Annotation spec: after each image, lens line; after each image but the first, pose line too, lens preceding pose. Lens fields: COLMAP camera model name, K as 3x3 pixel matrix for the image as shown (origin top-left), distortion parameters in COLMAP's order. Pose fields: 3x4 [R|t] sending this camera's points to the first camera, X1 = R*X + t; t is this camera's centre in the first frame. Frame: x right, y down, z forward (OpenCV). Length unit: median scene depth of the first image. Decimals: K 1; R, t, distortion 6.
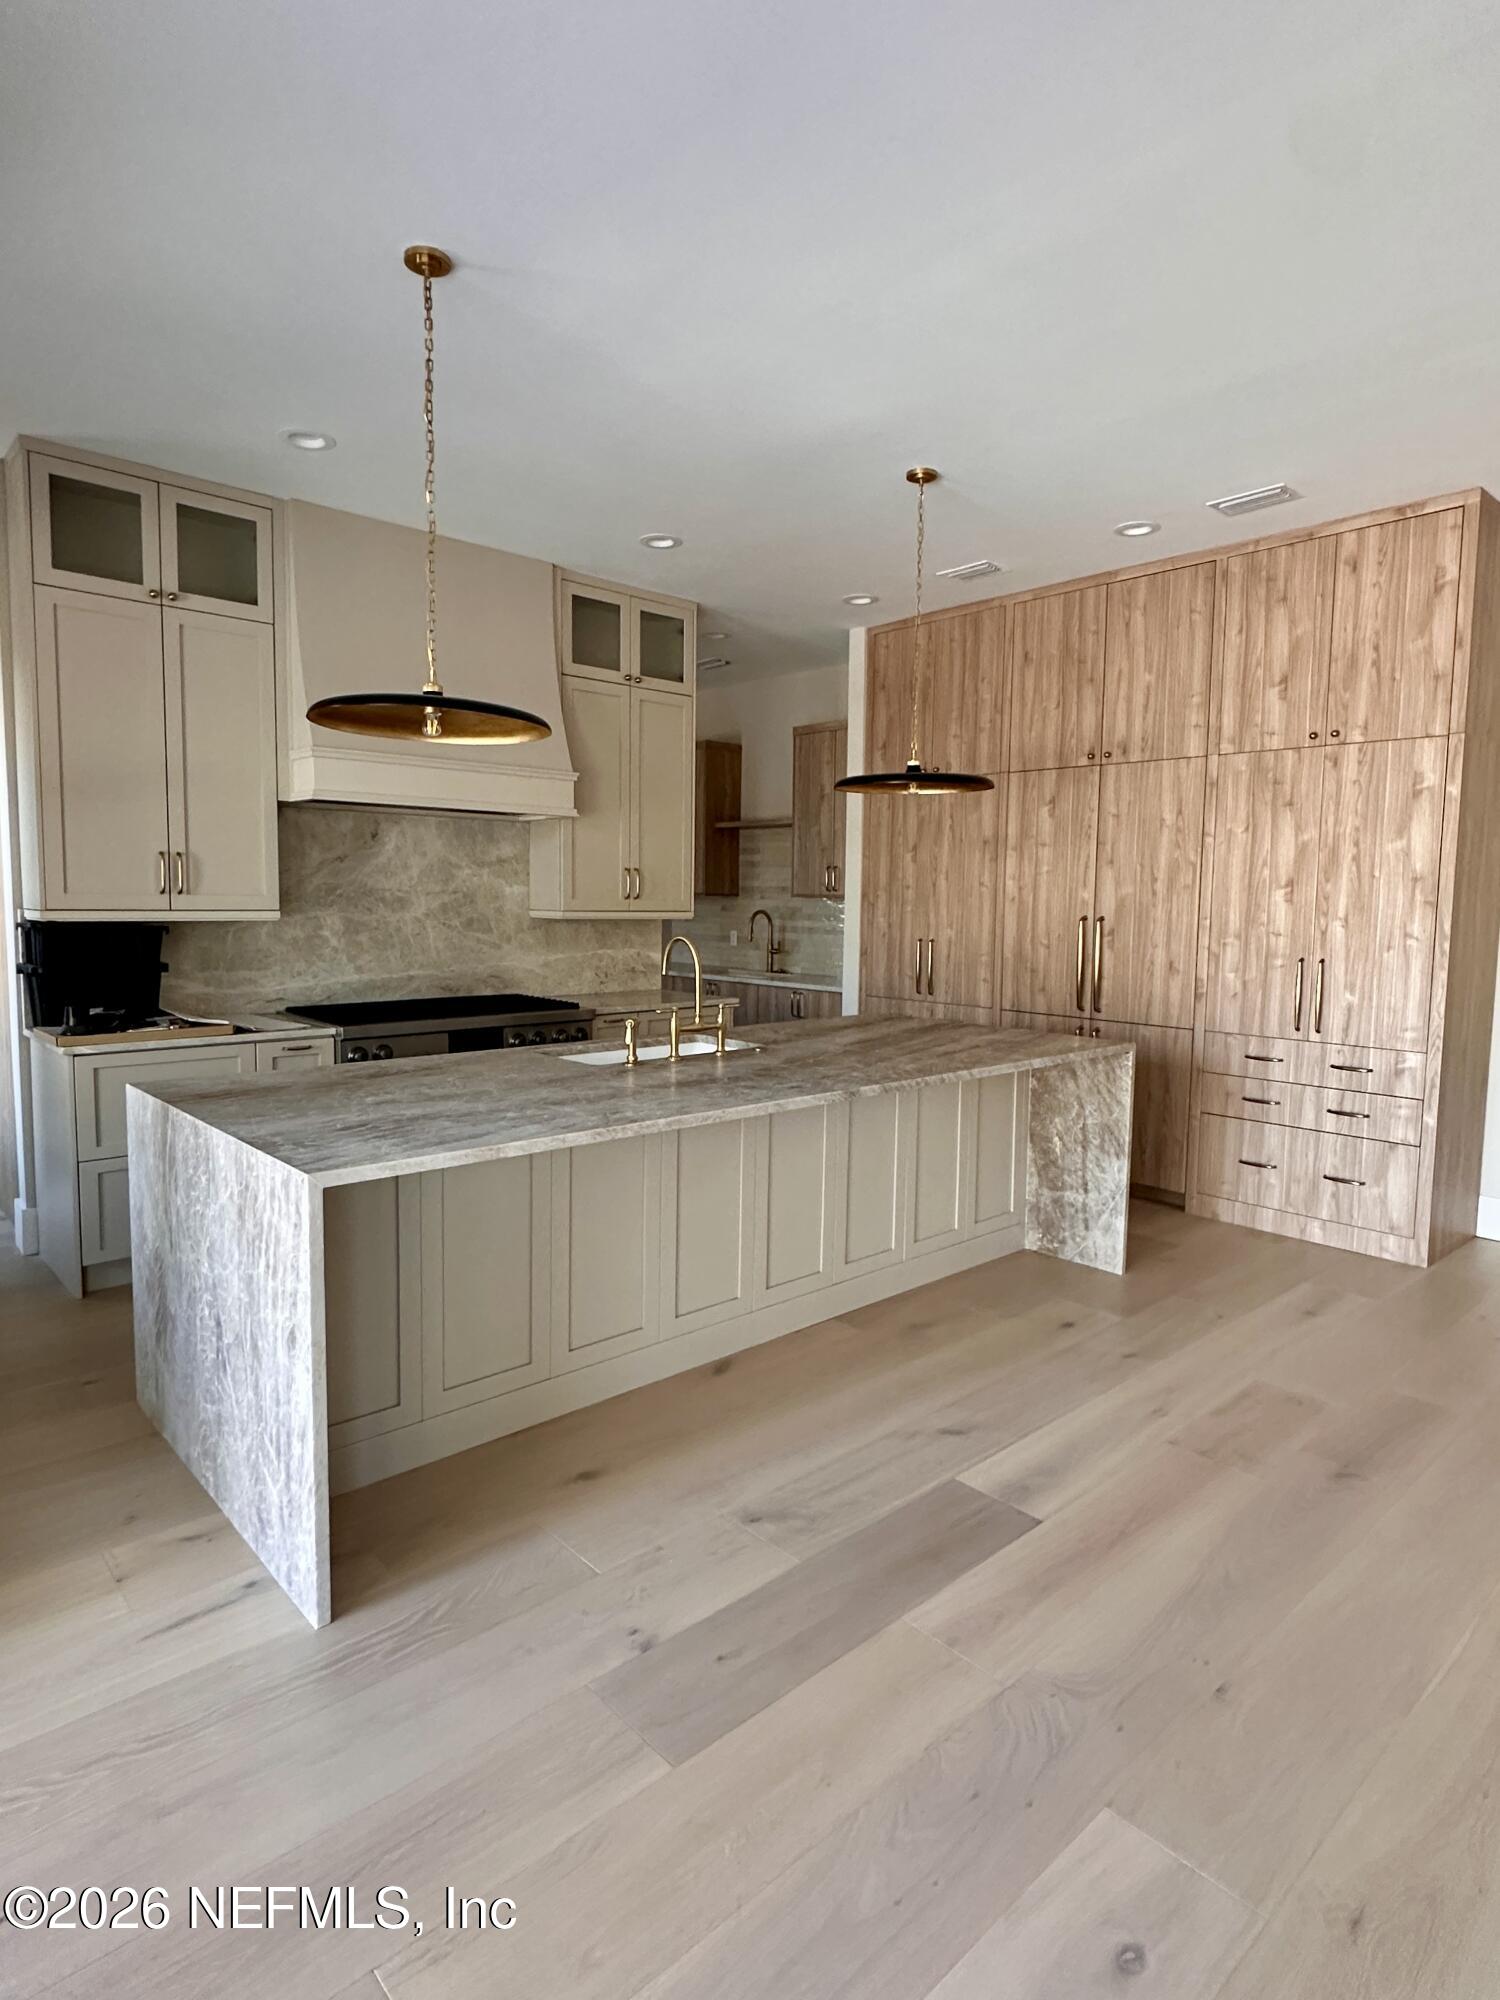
lens RADIAL K [[1105.6, 0, 748.6], [0, 1105.6, 994.7], [0, 0, 1]] dist [-0.003282, 0.003262]
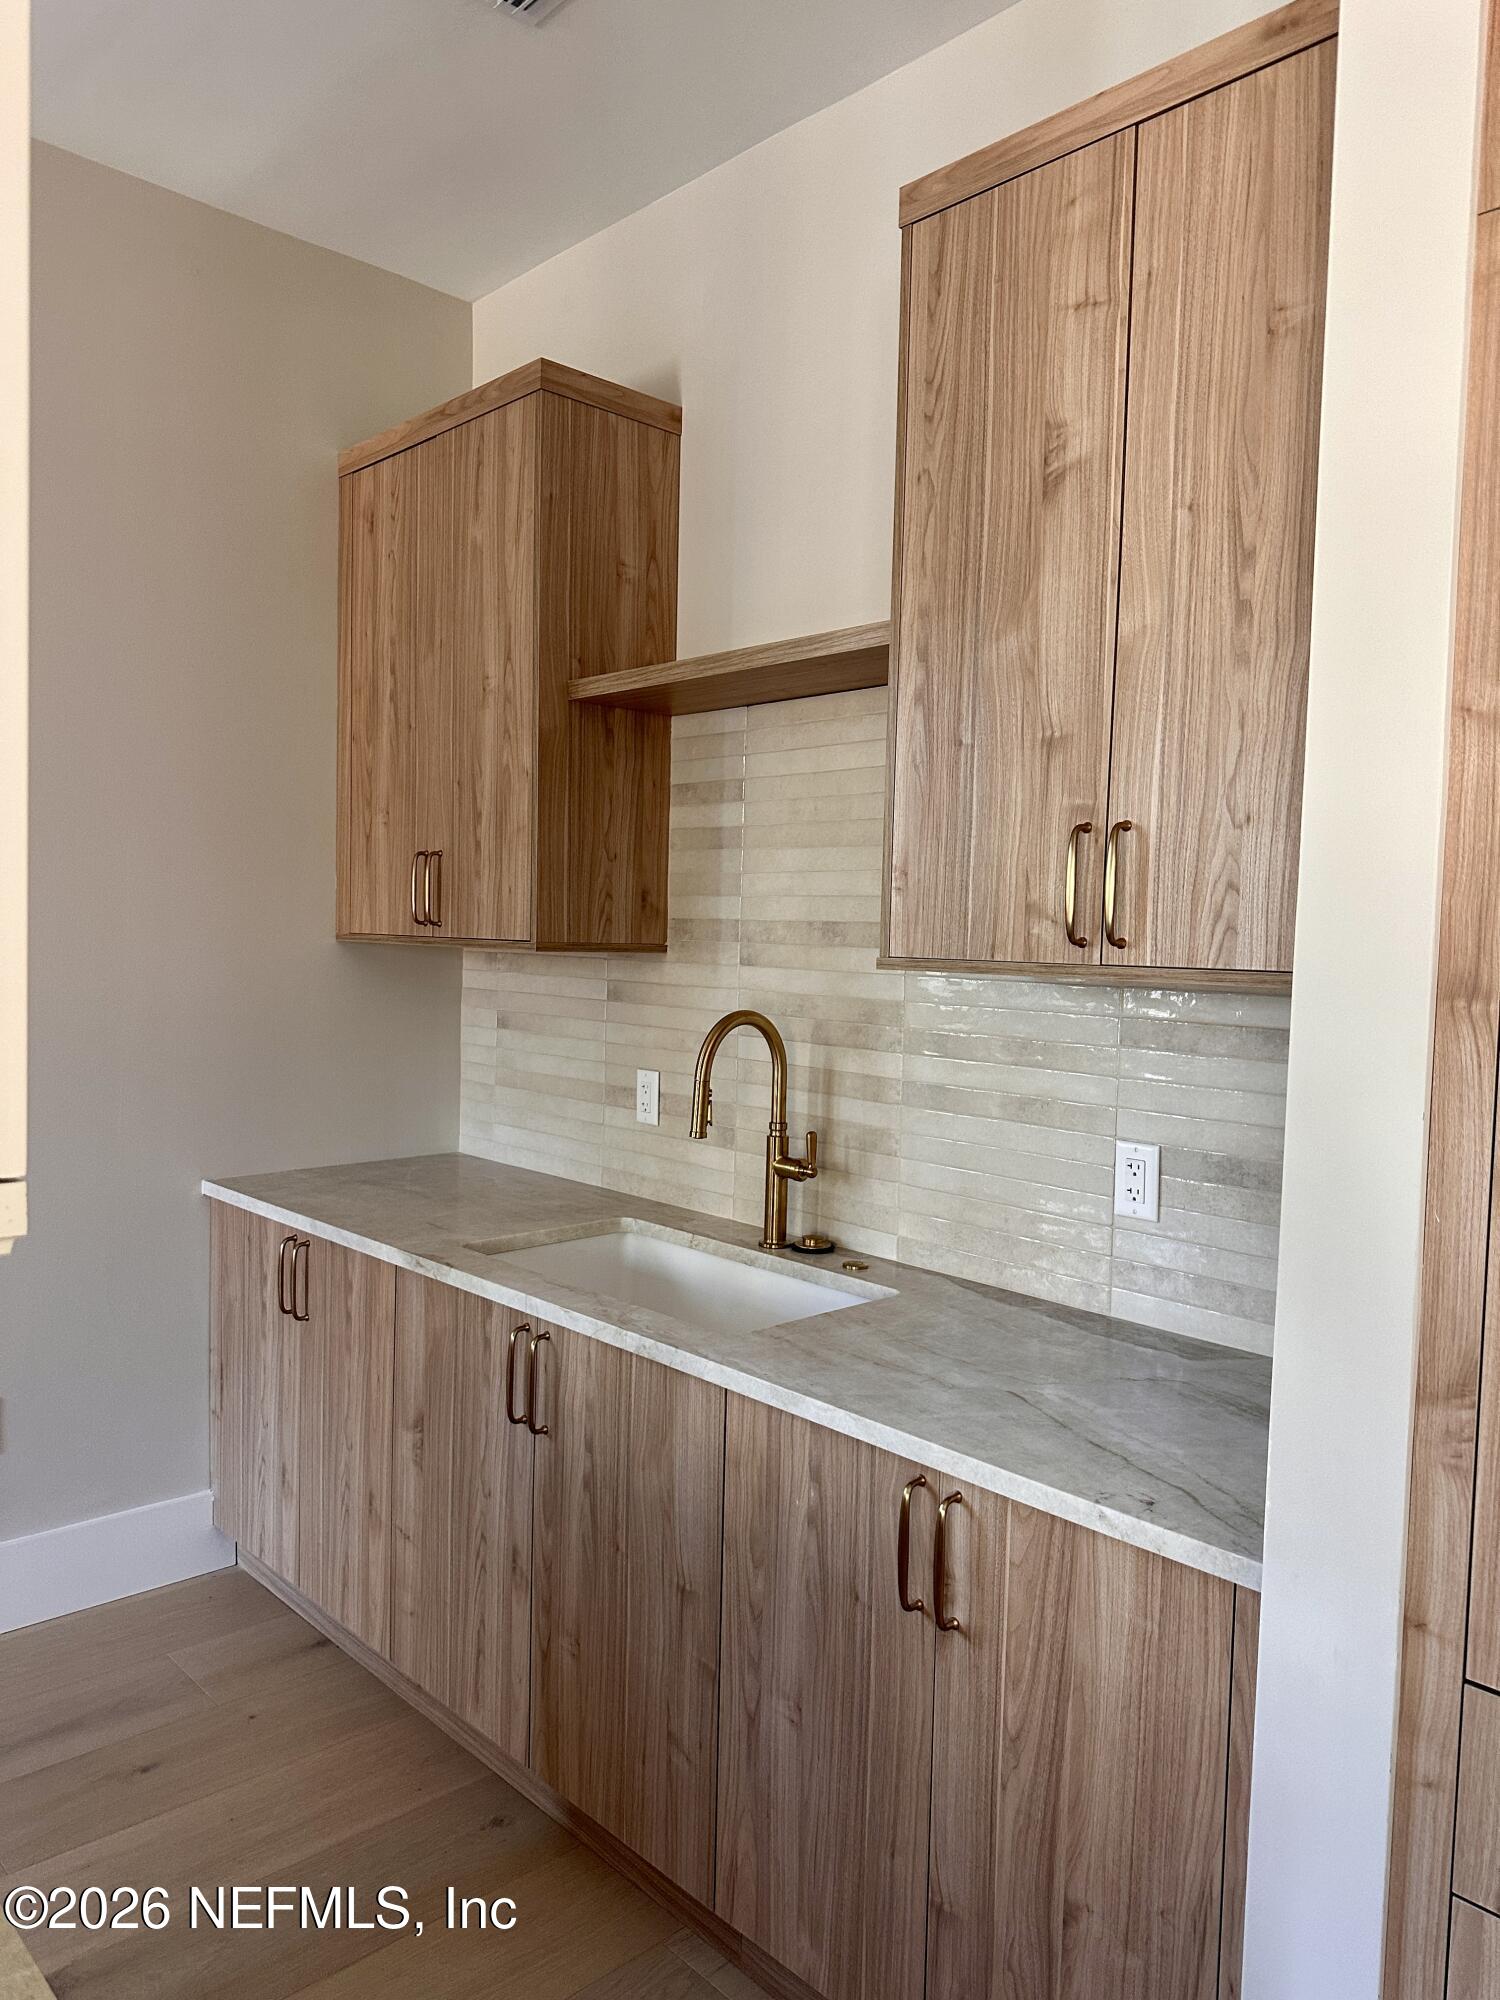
lens RADIAL K [[1397.1, 0, 751.5], [0, 1397.1, 1011.1], [0, 0, 1]] dist [0.088295, -0.002608]
pose [[0.999760, 0.015332, 0.015627, 0.012059], [-0.014755, 0.999230, -0.036366, -0.096205], [-0.016173, 0.036127, 0.999216, 1.008040]]
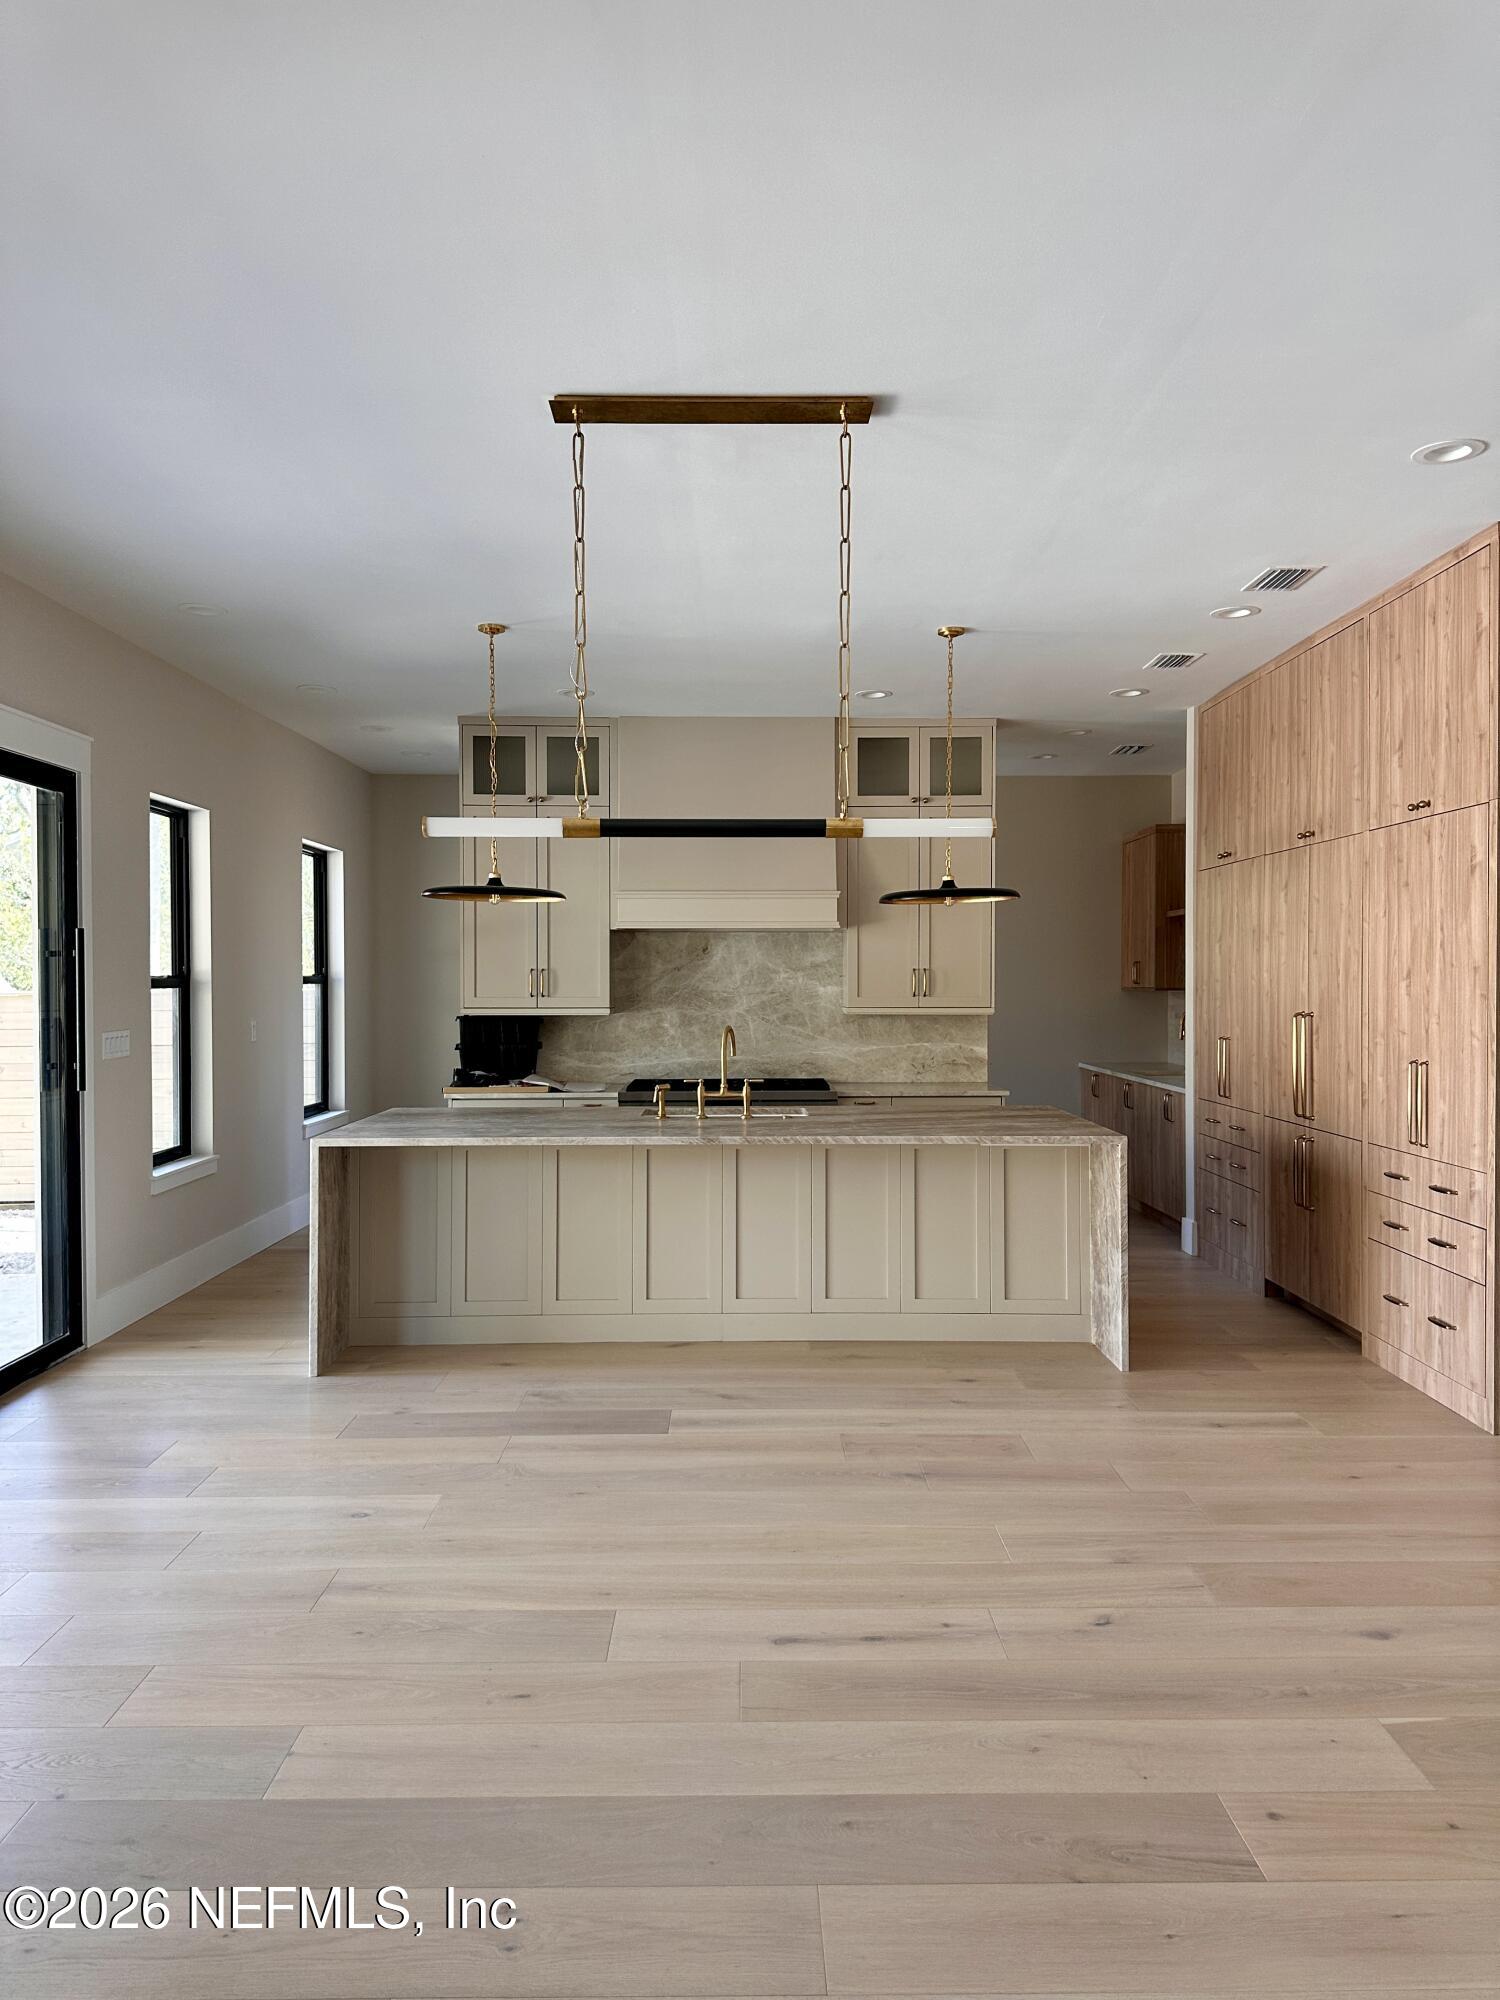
lens RADIAL K [[1397.1, 0, 750.0], [0, 1397.1, 1000.4], [0, 0, 1]] dist [0.088295, -0.002608]
pose [[0.742368, -0.005996, -0.669966, 0.762685], [-0.047165, 0.997012, -0.061184, 0.011405], [0.668330, 0.077020, 0.739867, -0.157032]]
